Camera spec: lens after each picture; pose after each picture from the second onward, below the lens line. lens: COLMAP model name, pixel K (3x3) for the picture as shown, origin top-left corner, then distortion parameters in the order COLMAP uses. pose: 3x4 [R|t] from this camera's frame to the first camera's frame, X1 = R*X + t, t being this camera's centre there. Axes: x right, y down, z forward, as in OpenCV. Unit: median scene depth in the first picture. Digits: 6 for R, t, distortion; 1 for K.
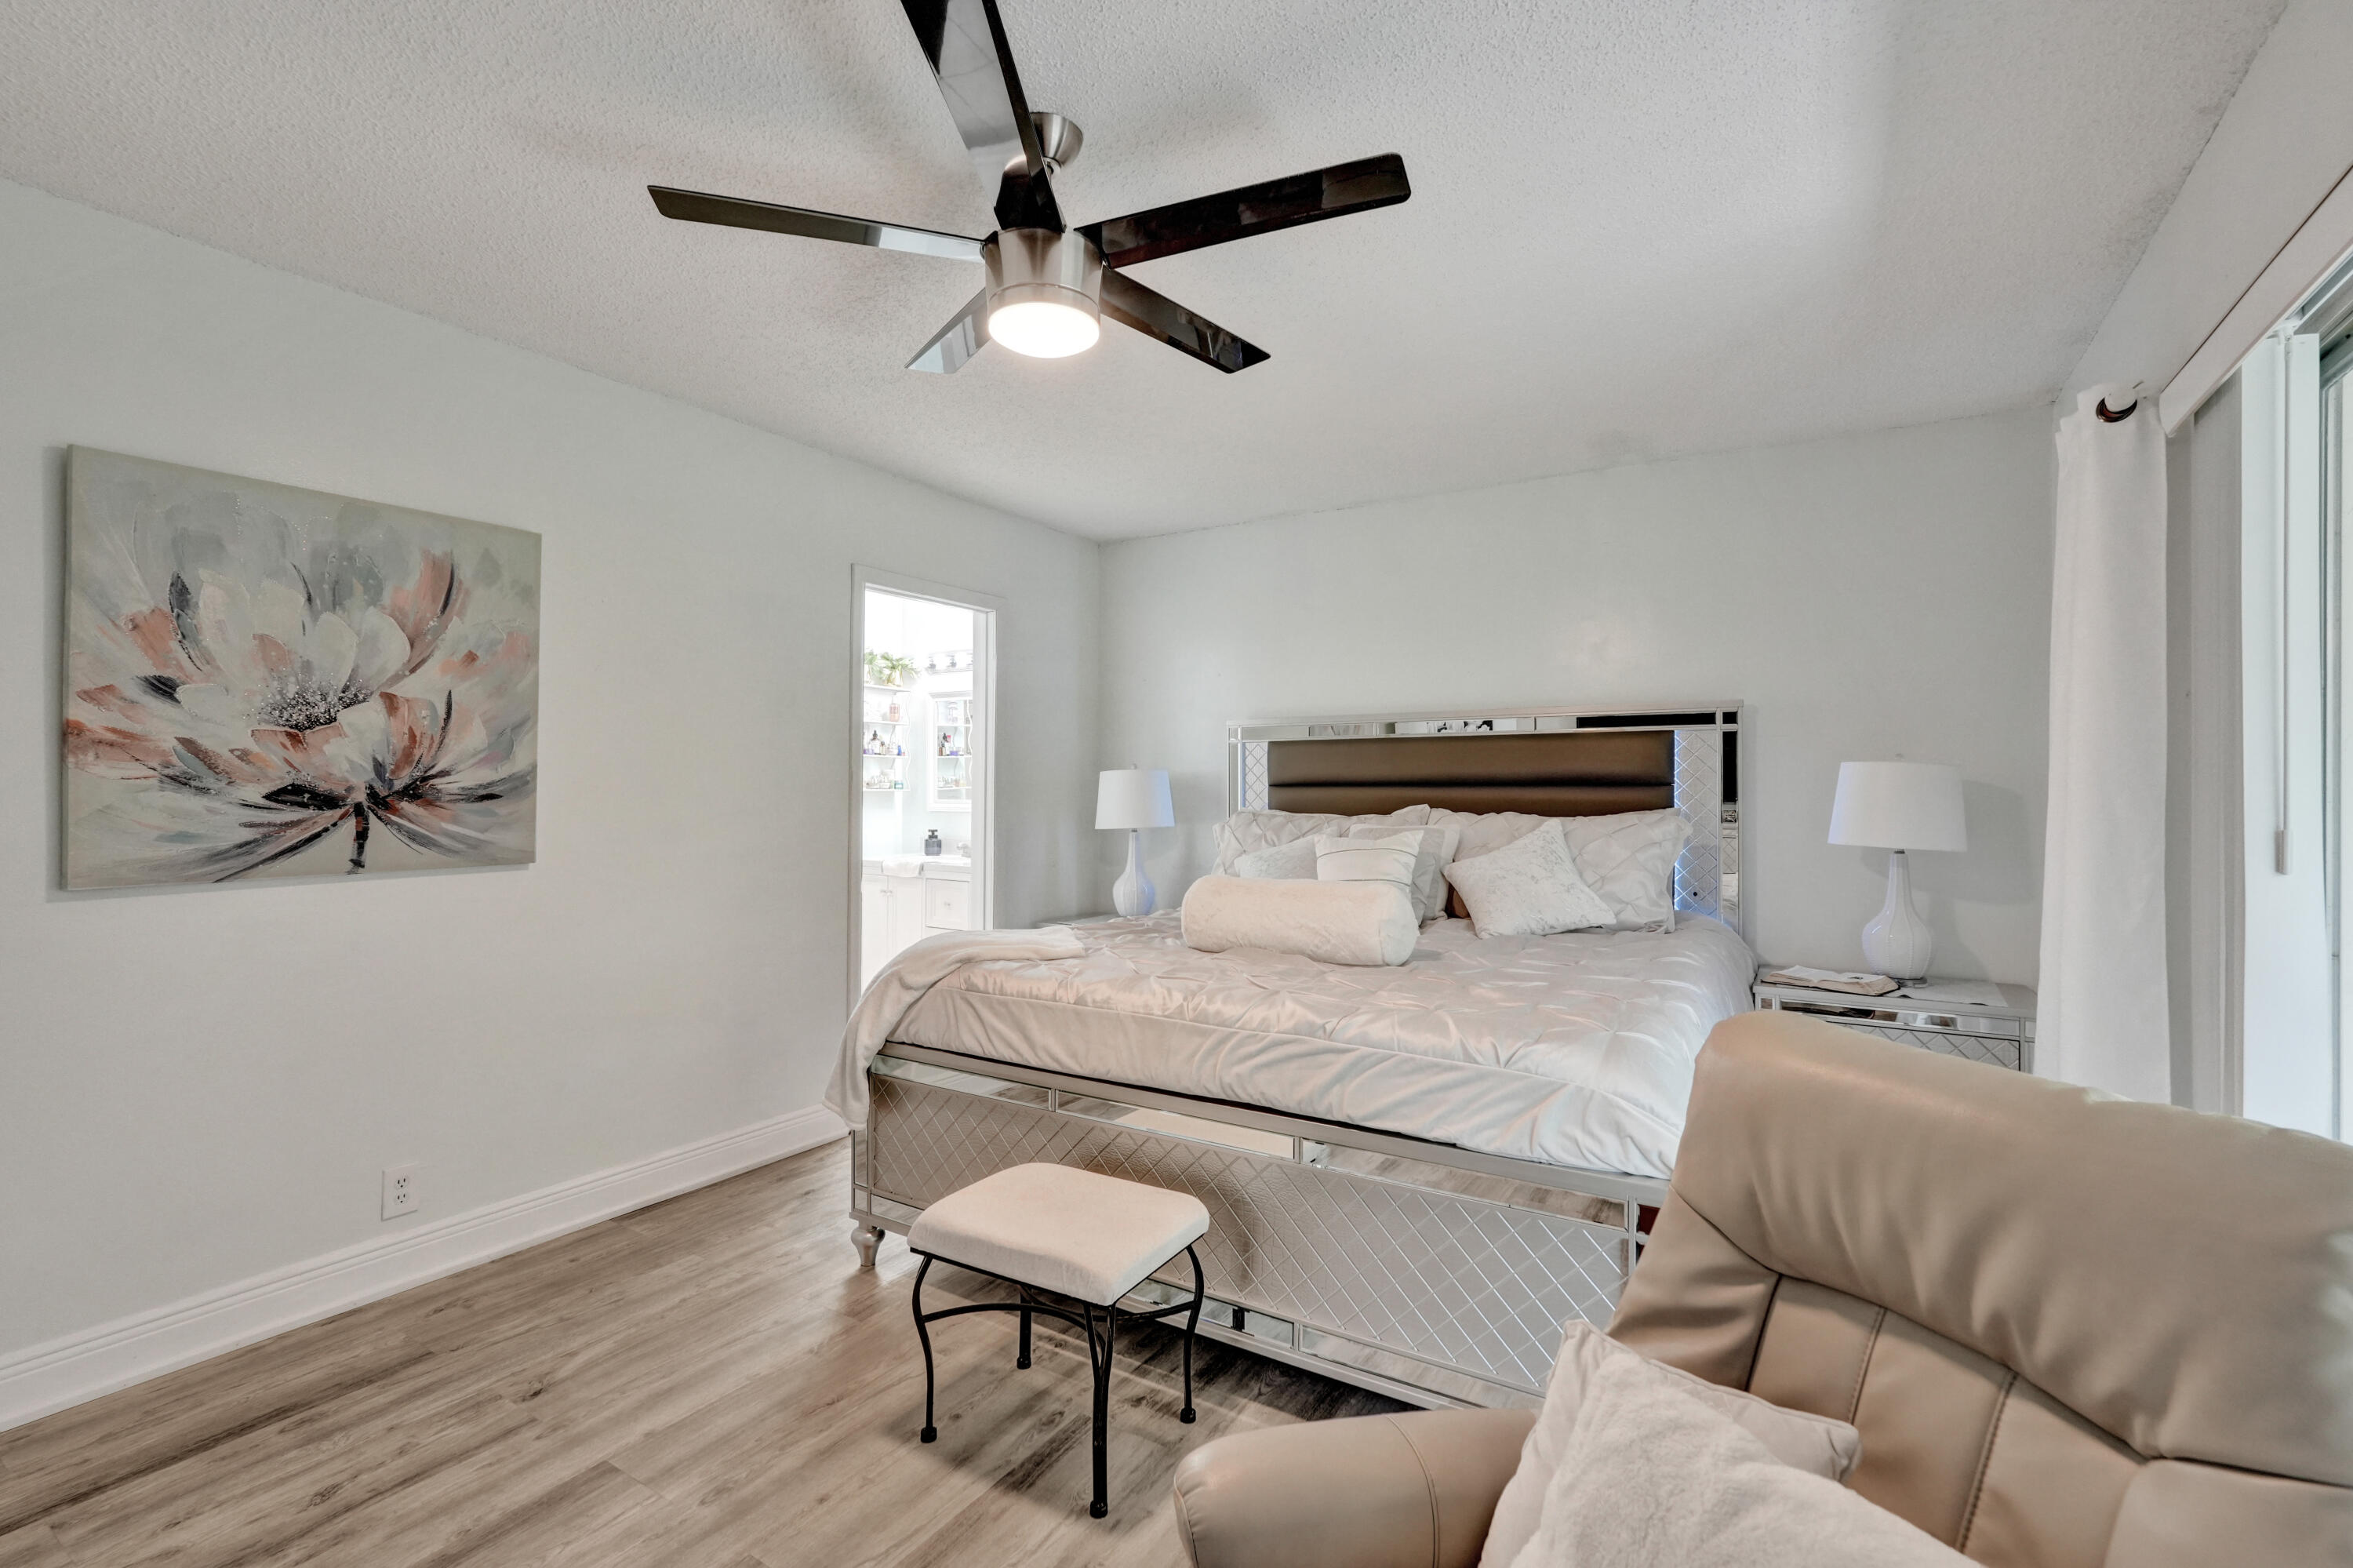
lens RADIAL K [[1035.7, 0, 1172.4], [0, 1035.7, 794.2], [0, 0, 1]] dist [0.001655, 0.000390]
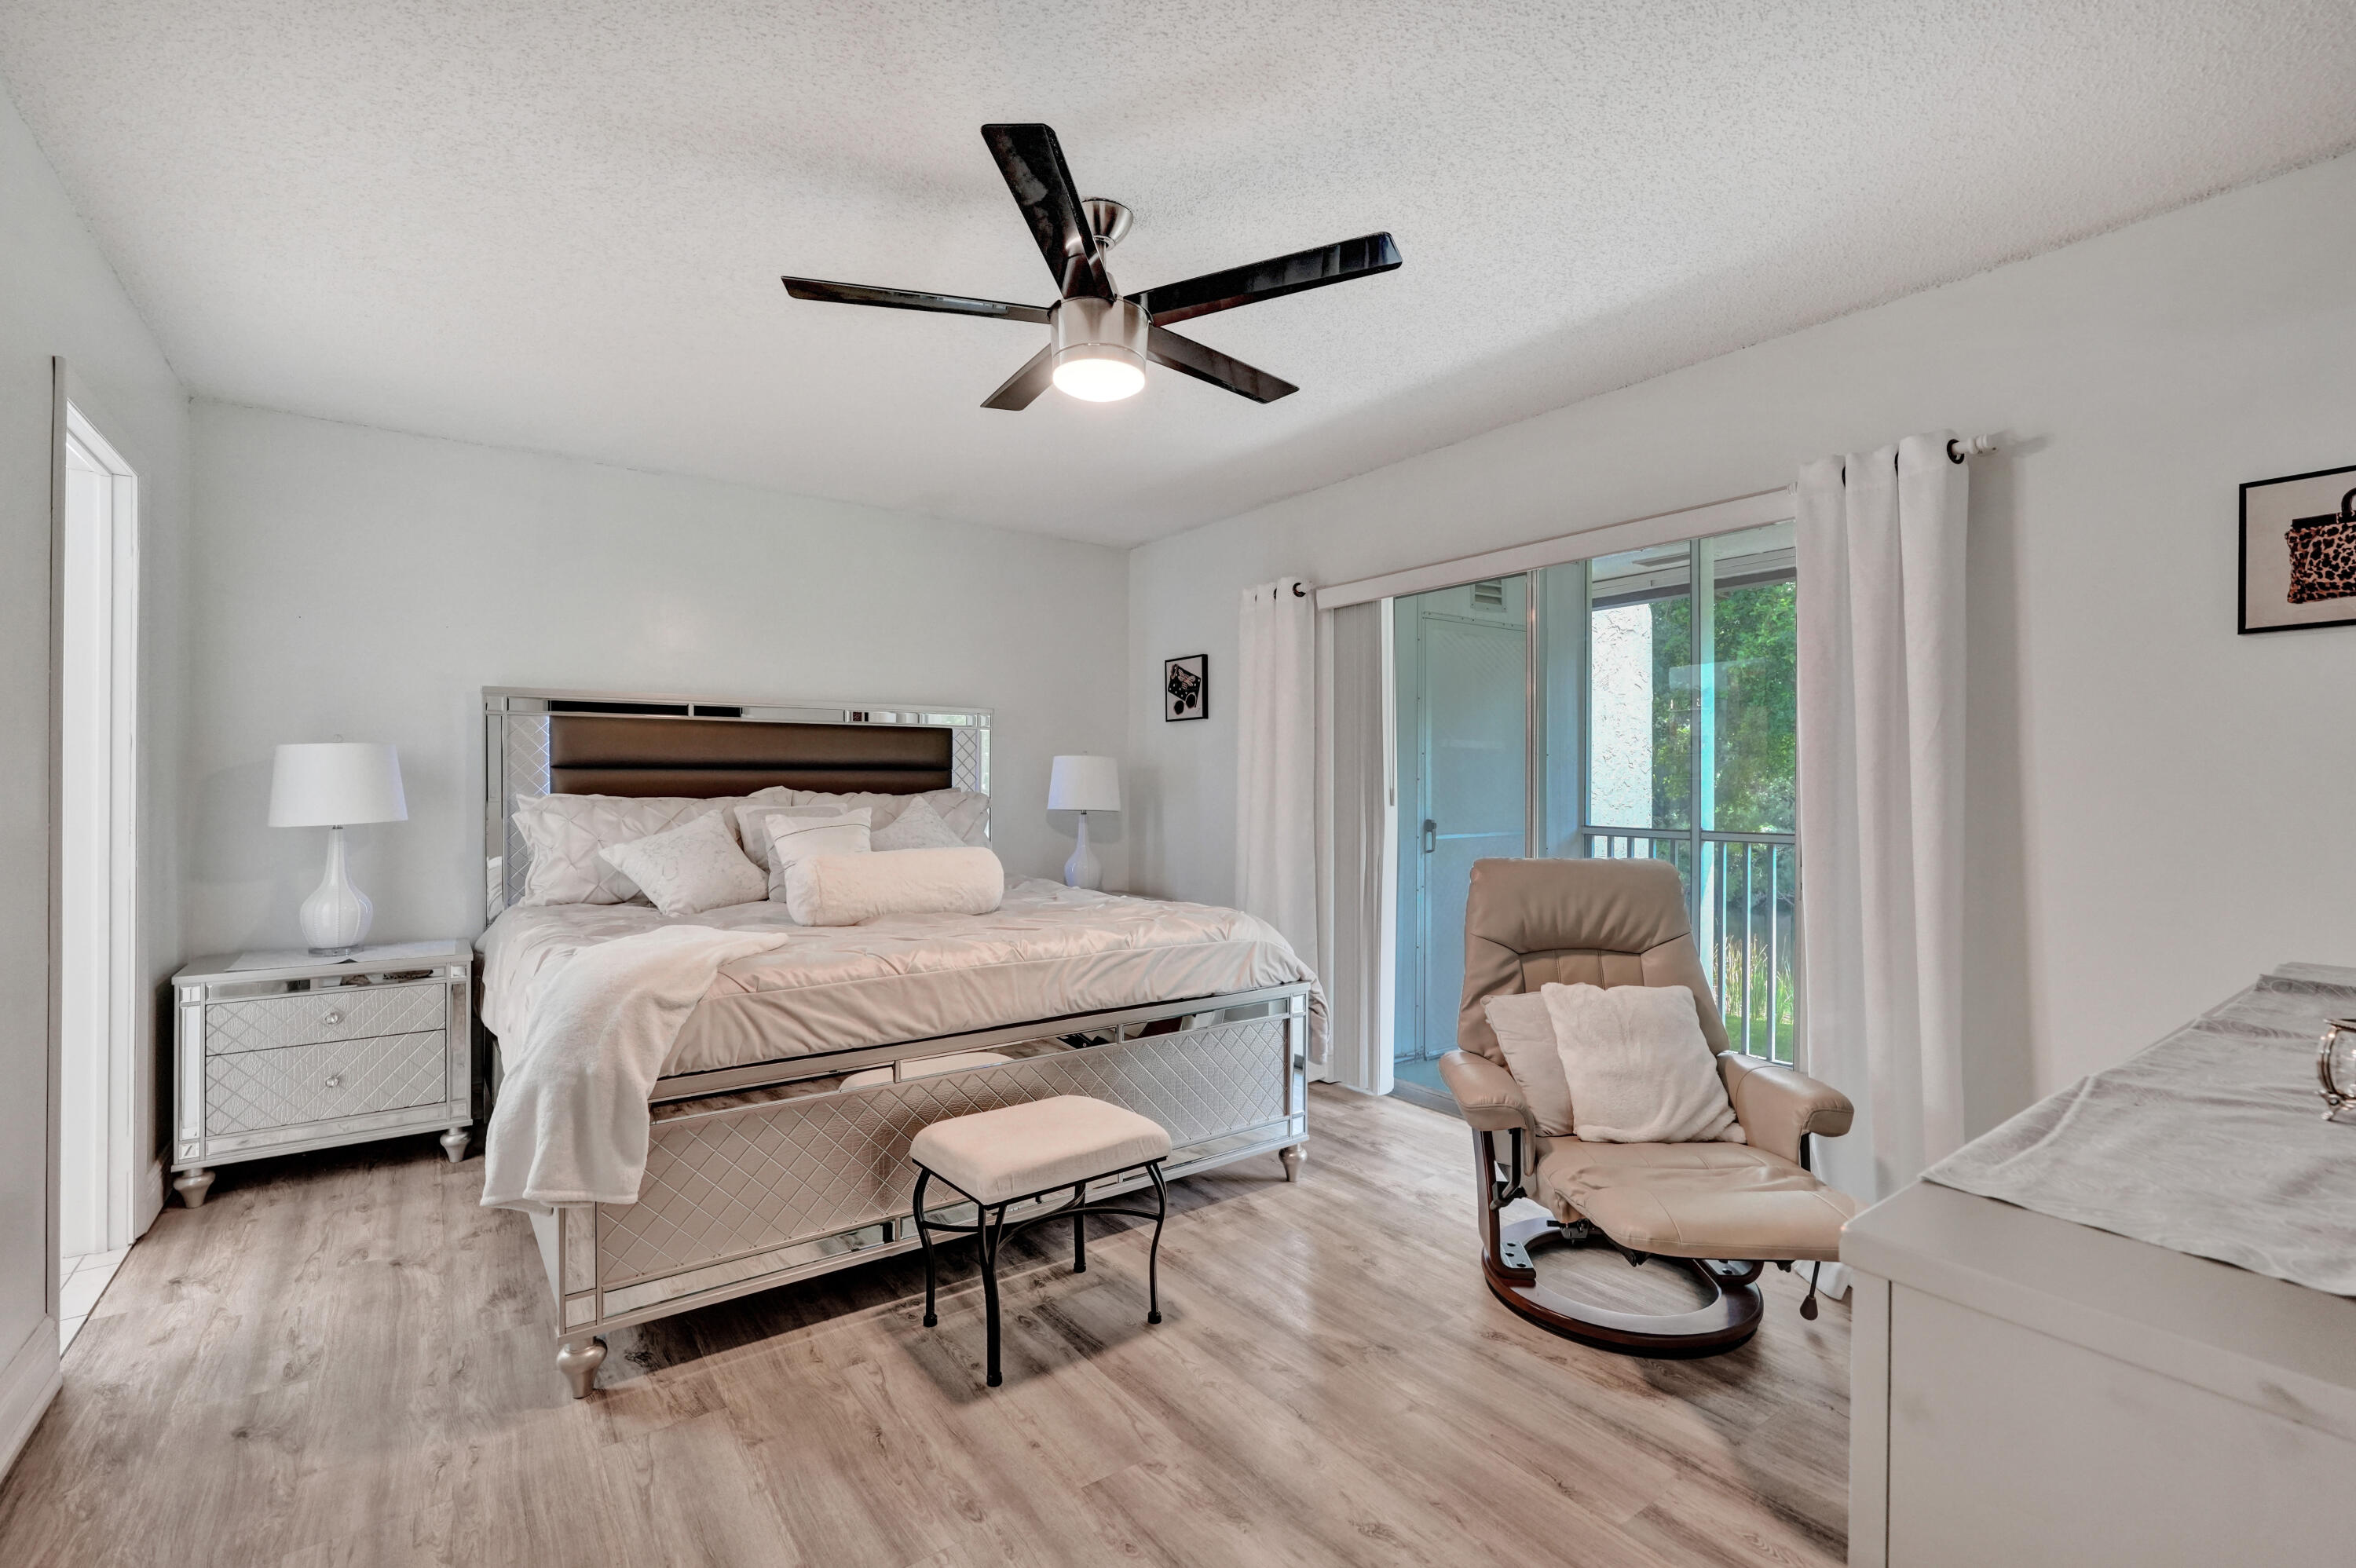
lens RADIAL K [[1036.9, 0, 1173.9], [0, 1036.9, 794.2], [0, 0, 1]] dist [0.001655, 0.000390]
pose [[0.367777, -0.011440, 0.929844, -1.074557], [0.002981, 0.999934, 0.011123, 0.013095], [-0.929909, -0.001319, 0.367787, 0.419543]]
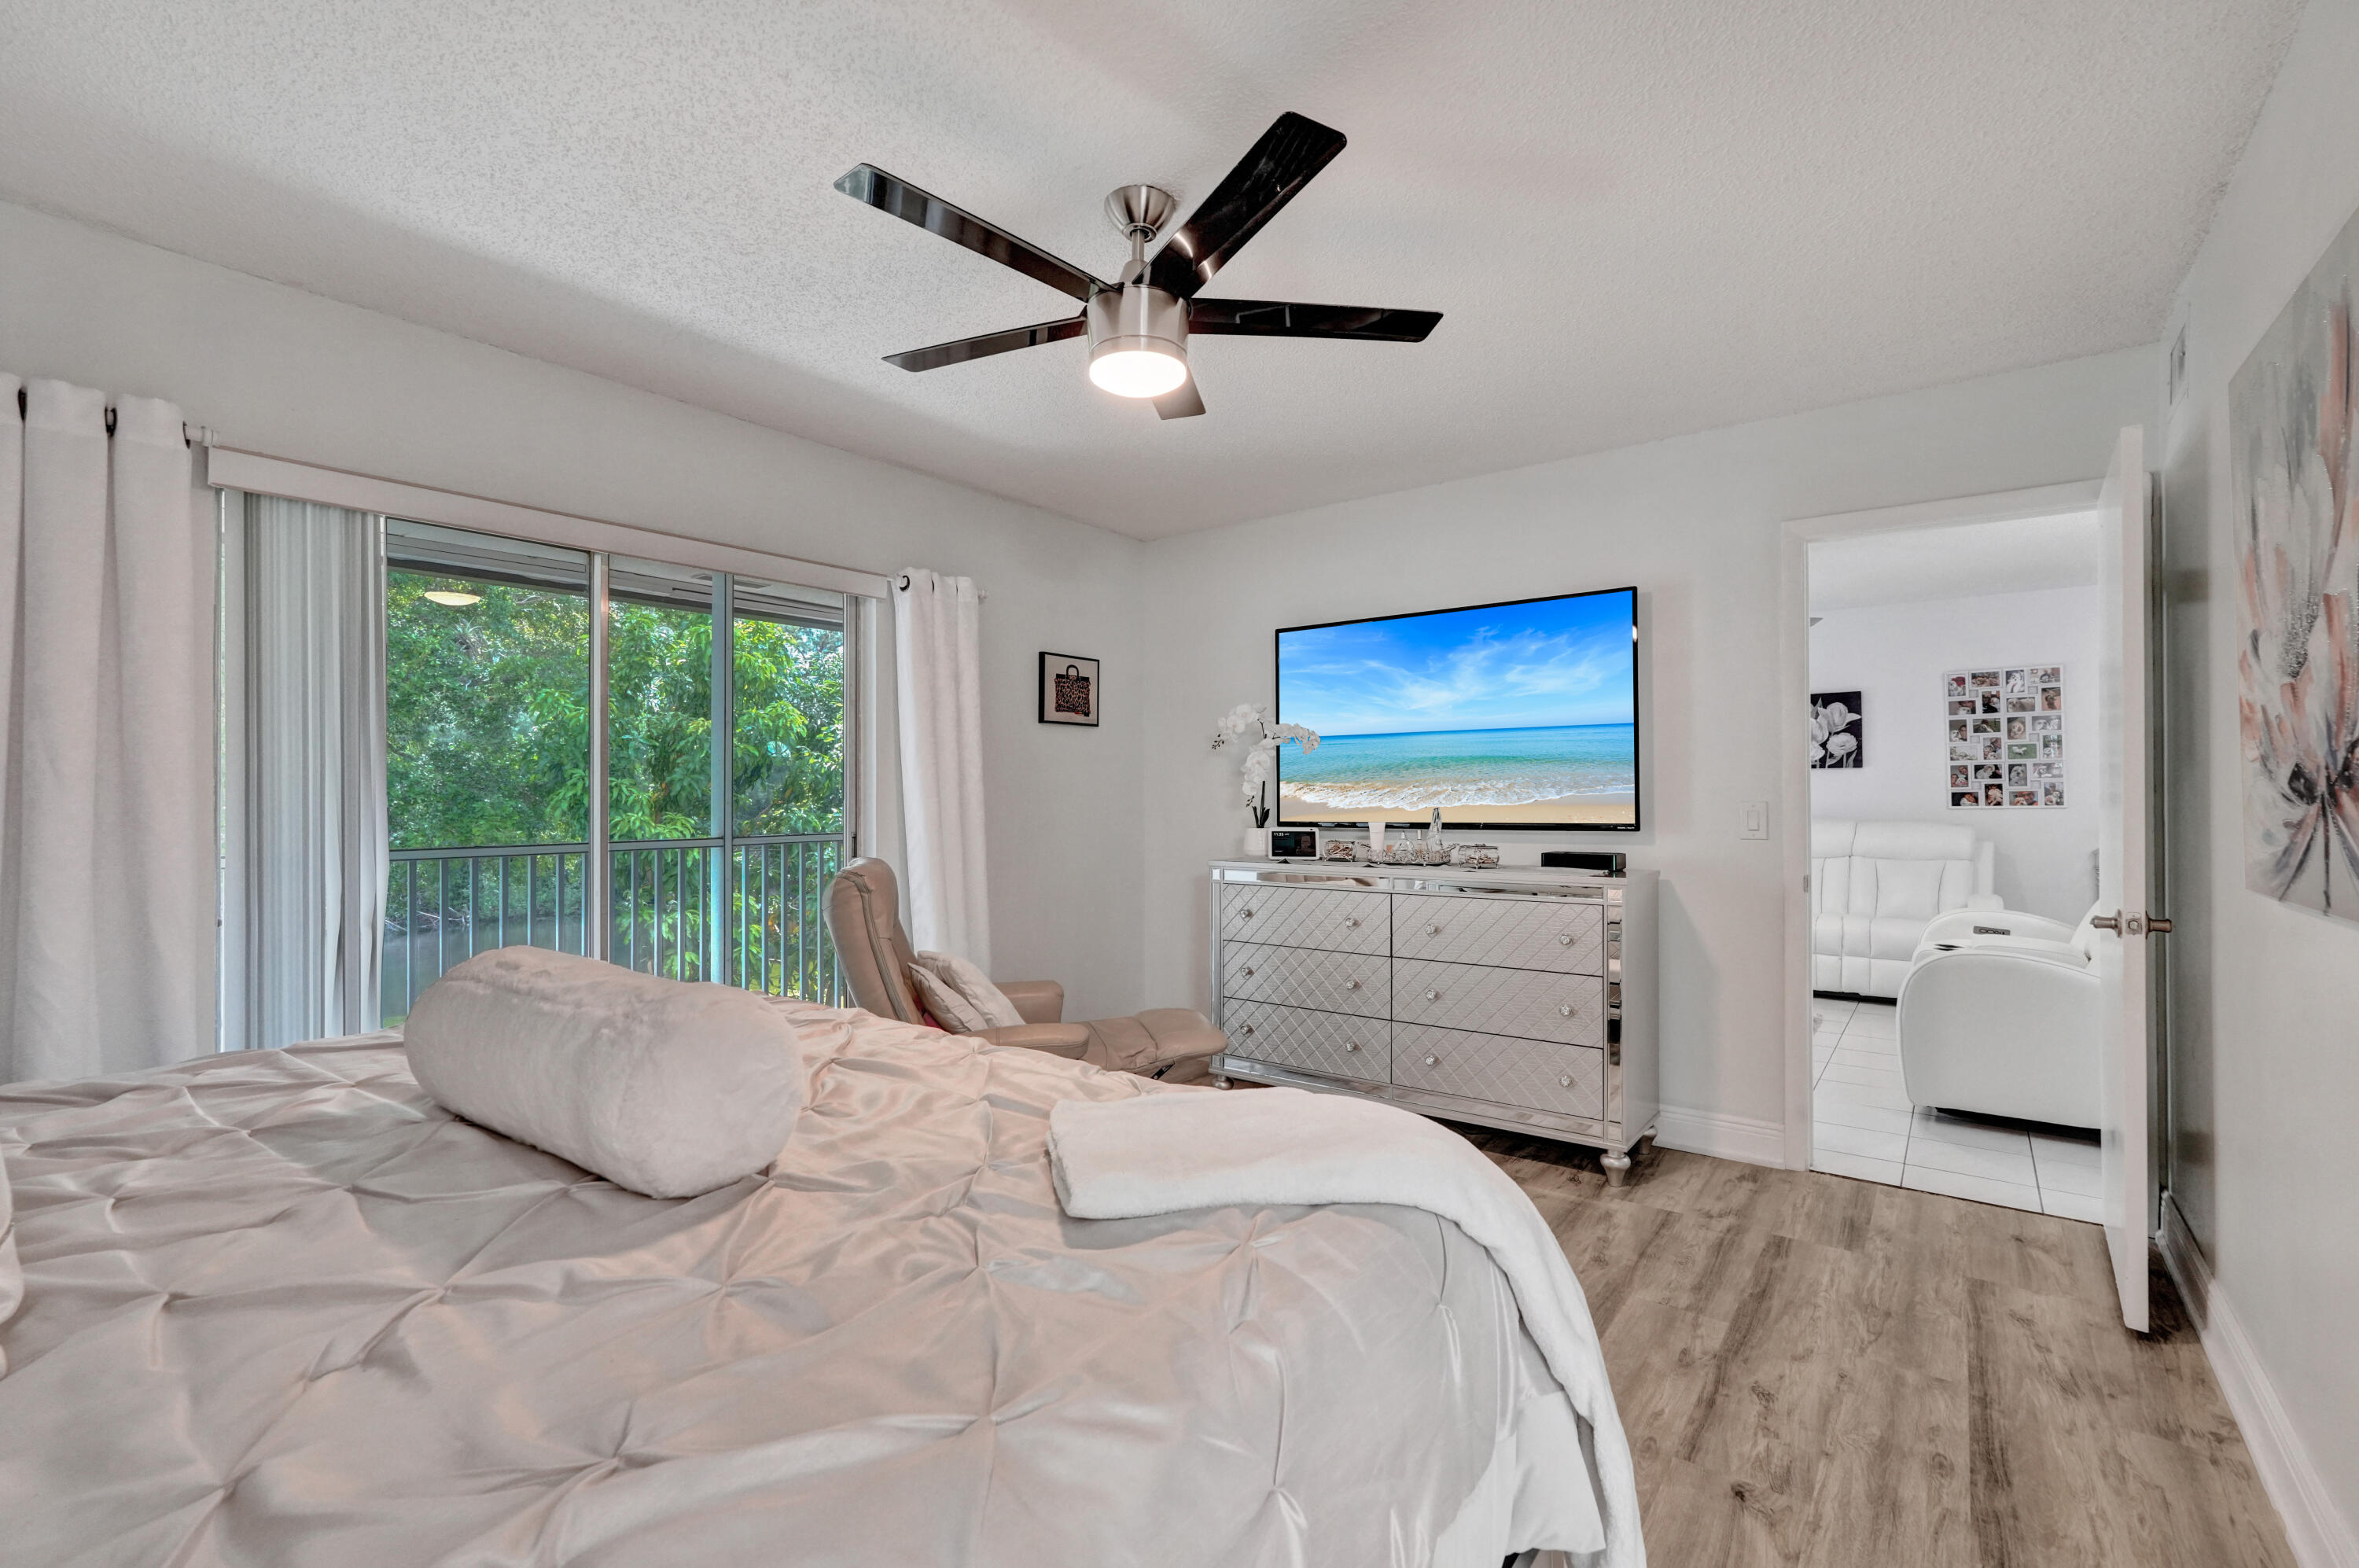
lens RADIAL K [[1038.4, 0, 1175.4], [0, 1038.4, 794.2], [0, 0, 1]] dist [0.001655, 0.000390]
pose [[-0.995918, -0.000776, 0.090261, -0.231324], [-0.000828, 1.000000, -0.000539, 0.015401], [-0.090261, -0.000612, -0.995918, 1.829166]]
